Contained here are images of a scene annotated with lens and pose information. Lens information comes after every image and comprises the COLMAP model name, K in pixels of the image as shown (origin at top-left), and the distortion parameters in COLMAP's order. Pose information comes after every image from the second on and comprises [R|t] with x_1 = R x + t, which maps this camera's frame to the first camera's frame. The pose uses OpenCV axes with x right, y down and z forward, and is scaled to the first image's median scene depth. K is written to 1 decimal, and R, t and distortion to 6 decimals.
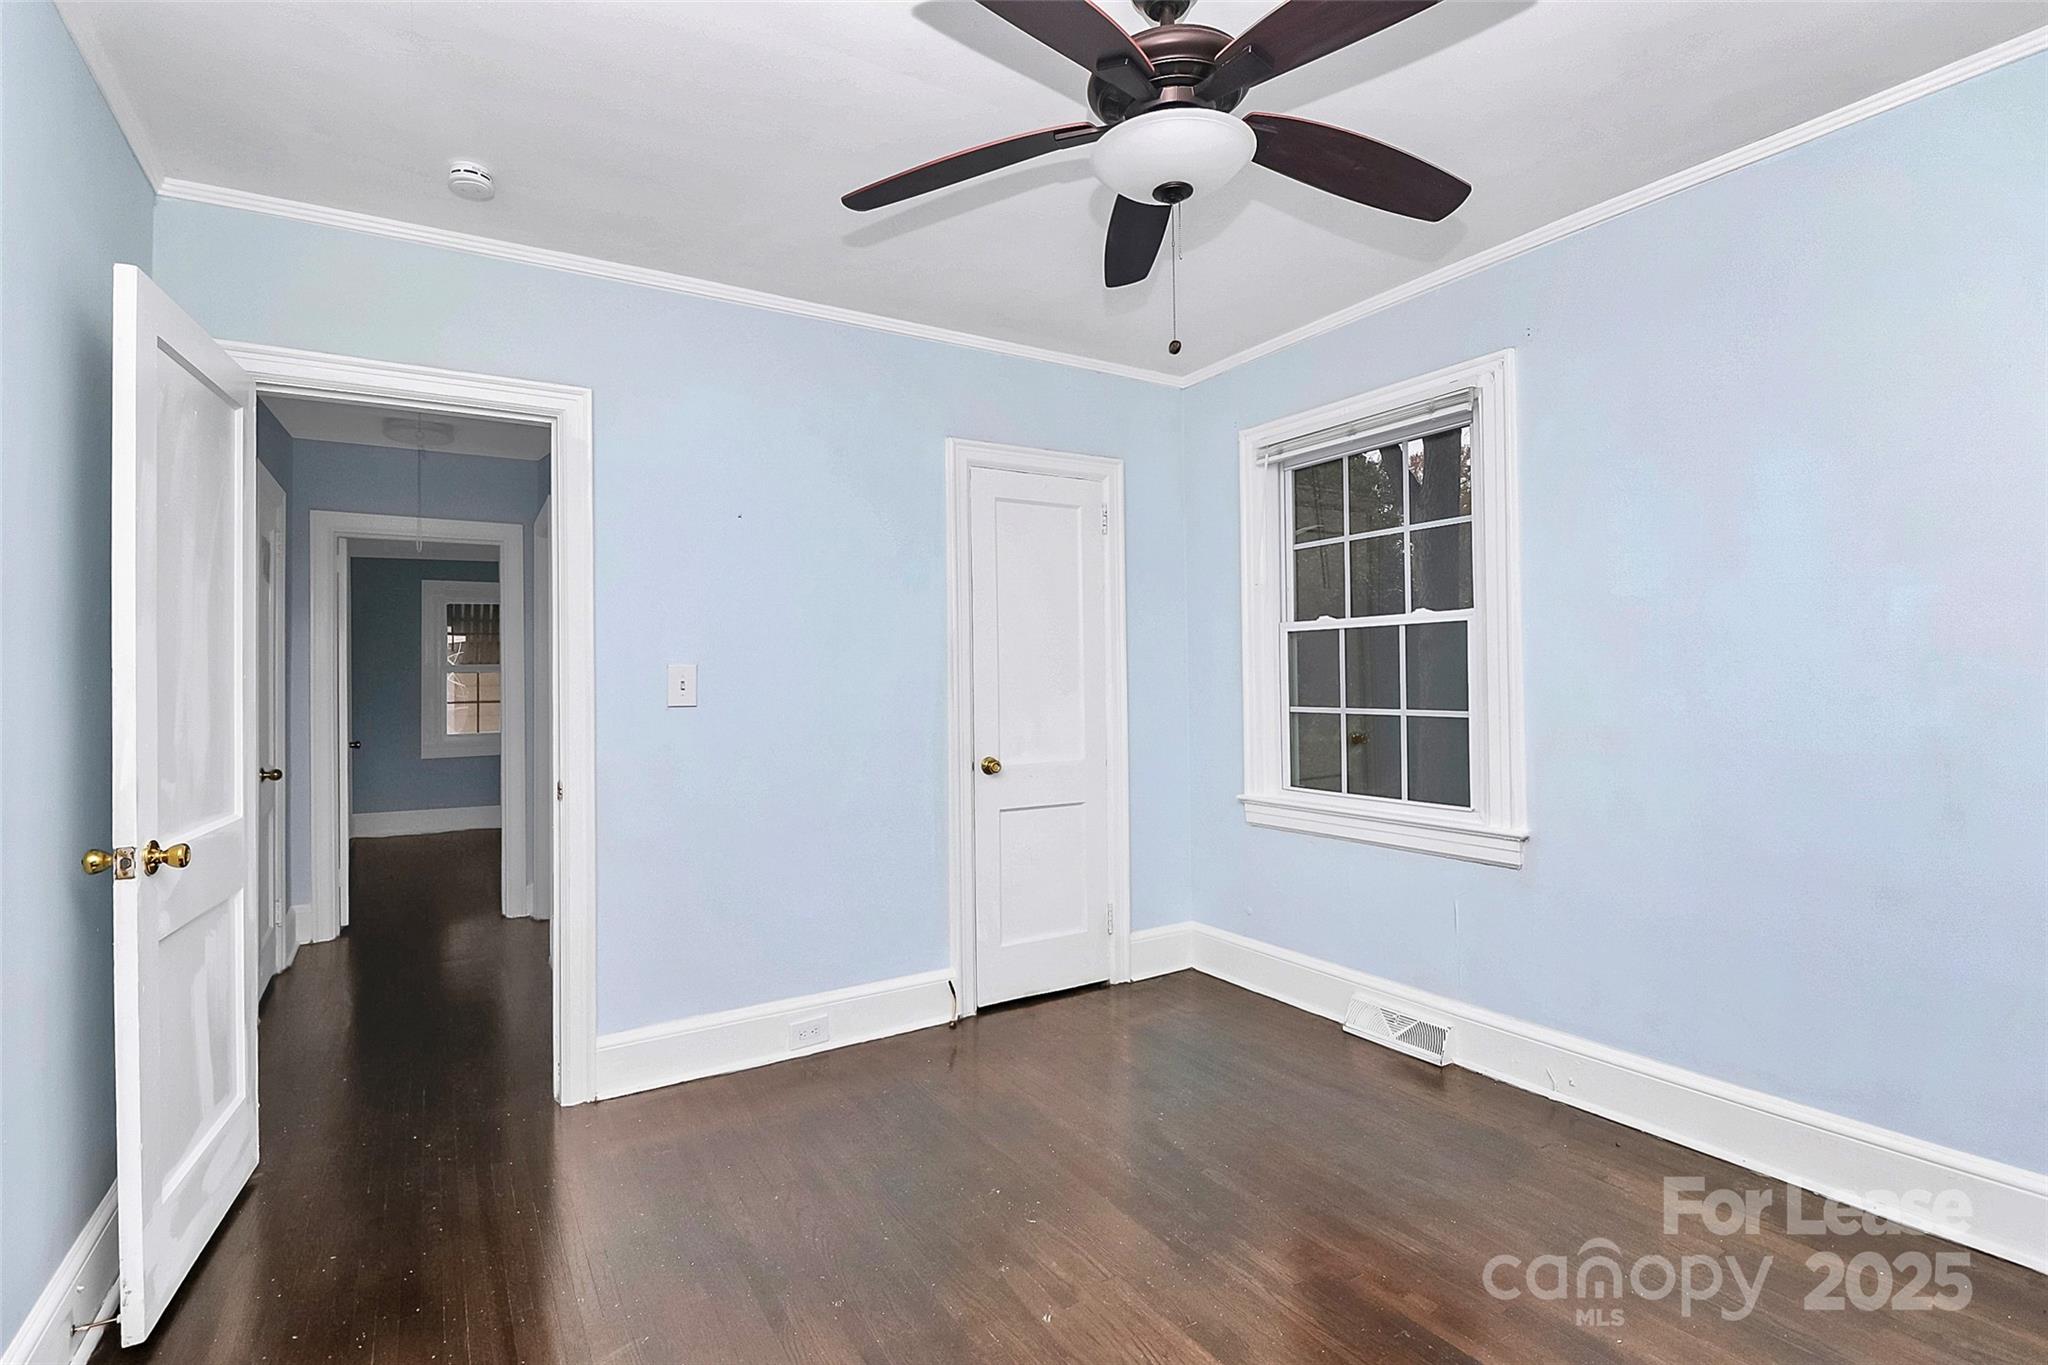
lens RADIAL K [[970.3, 0, 1027.1], [0, 970.3, 671.2], [0, 0, 1]] dist [-0.001881, -0.000375]
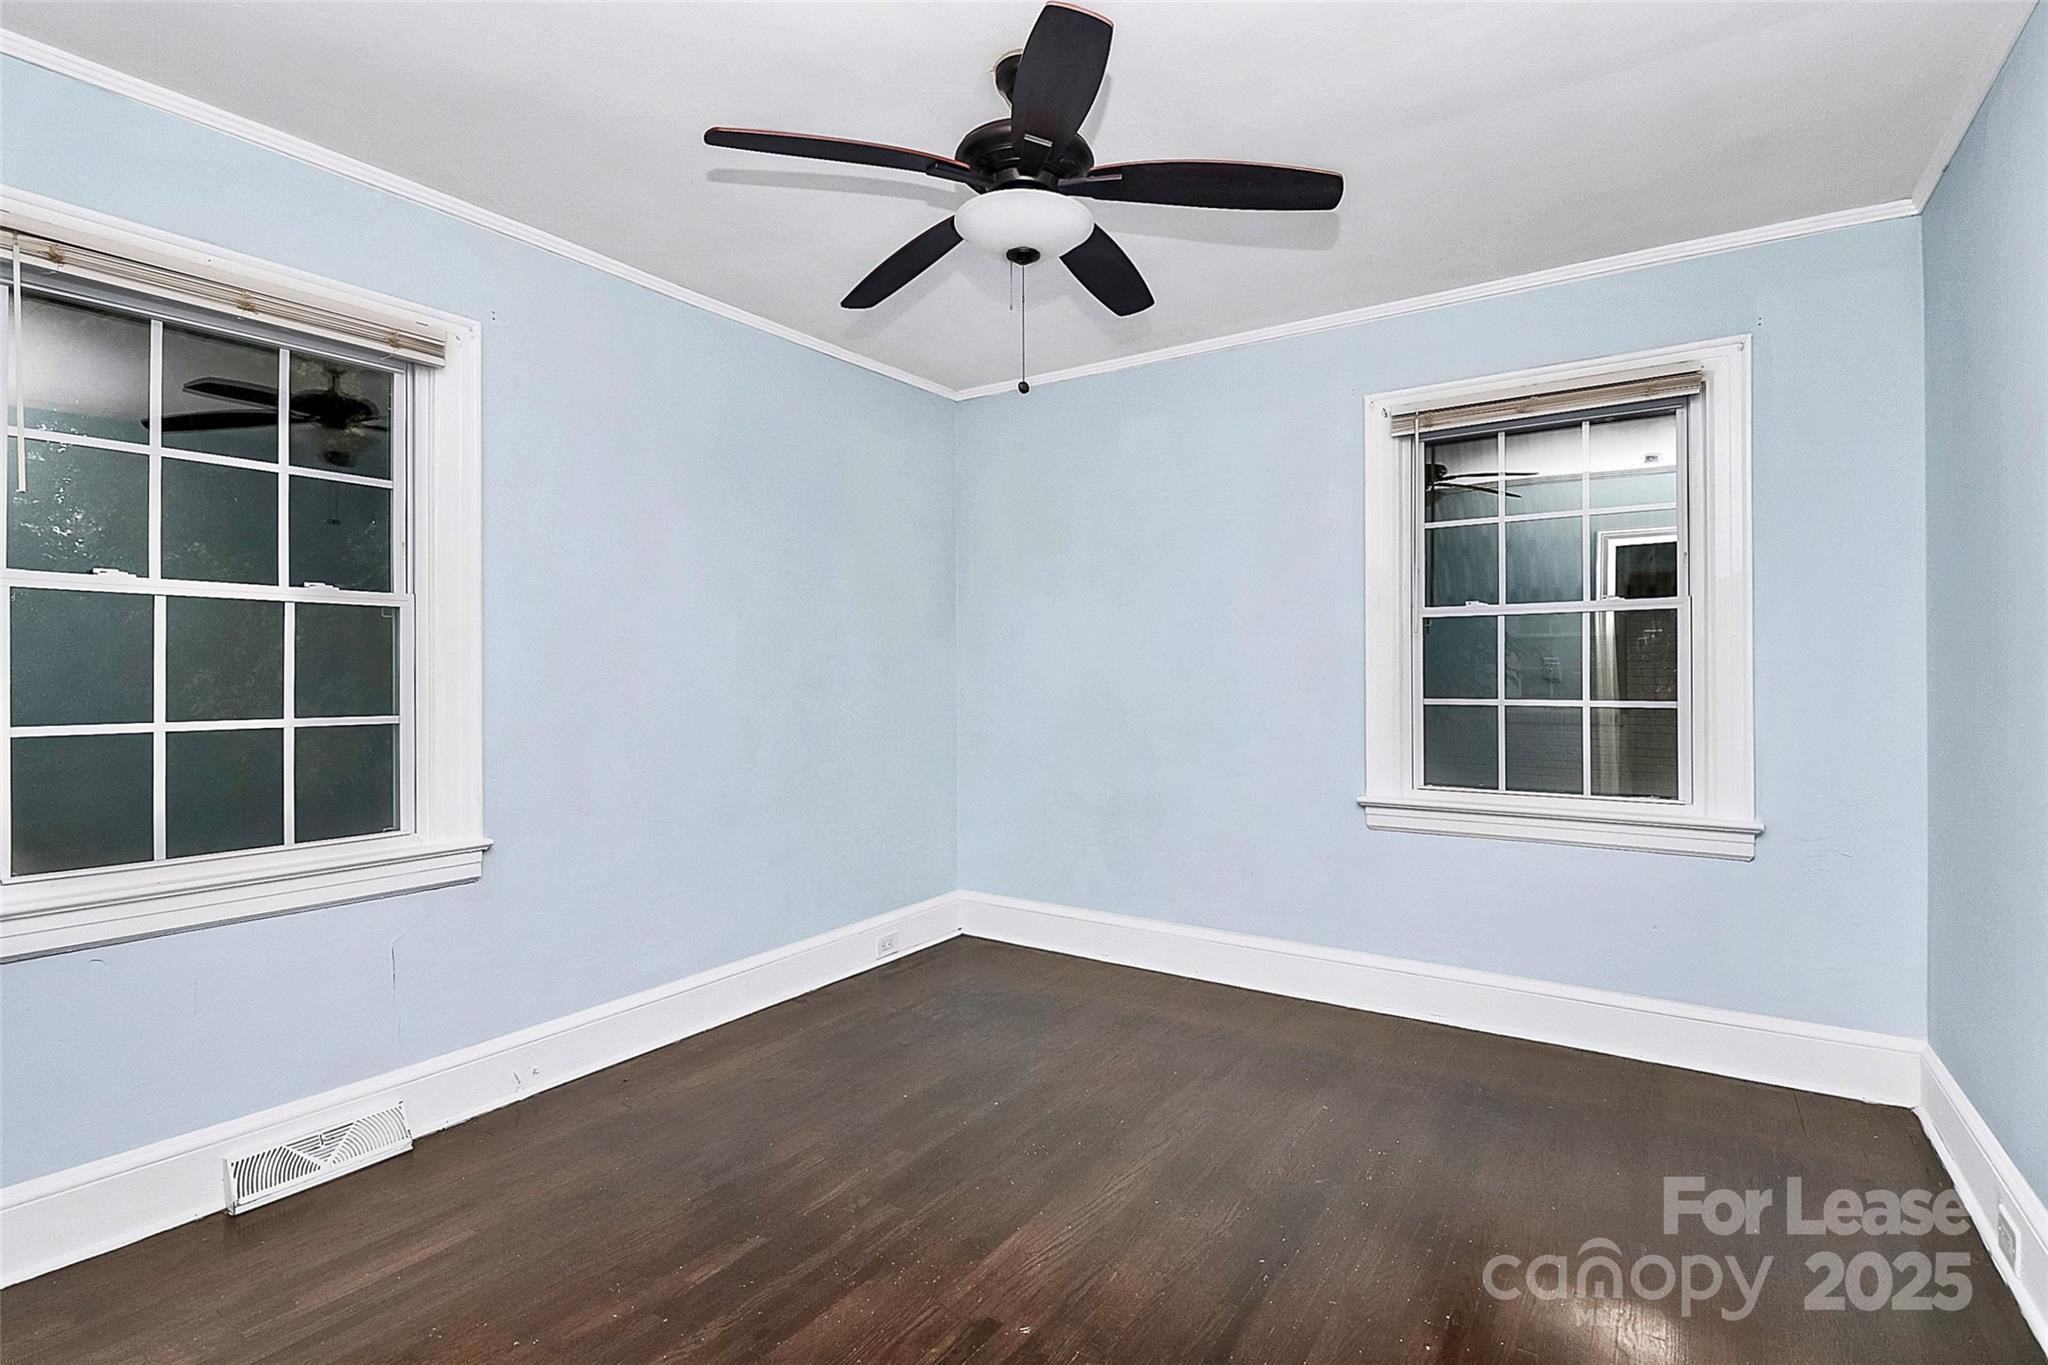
lens RADIAL K [[970.3, 0, 1027.1], [0, 970.3, 671.2], [0, 0, 1]] dist [-0.001881, -0.000375]
pose [[-0.406333, 0.012128, 0.913645, -0.507967], [-0.000137, 0.999911, -0.013335, 0.013782], [-0.913725, -0.005544, -0.406295, 0.813622]]
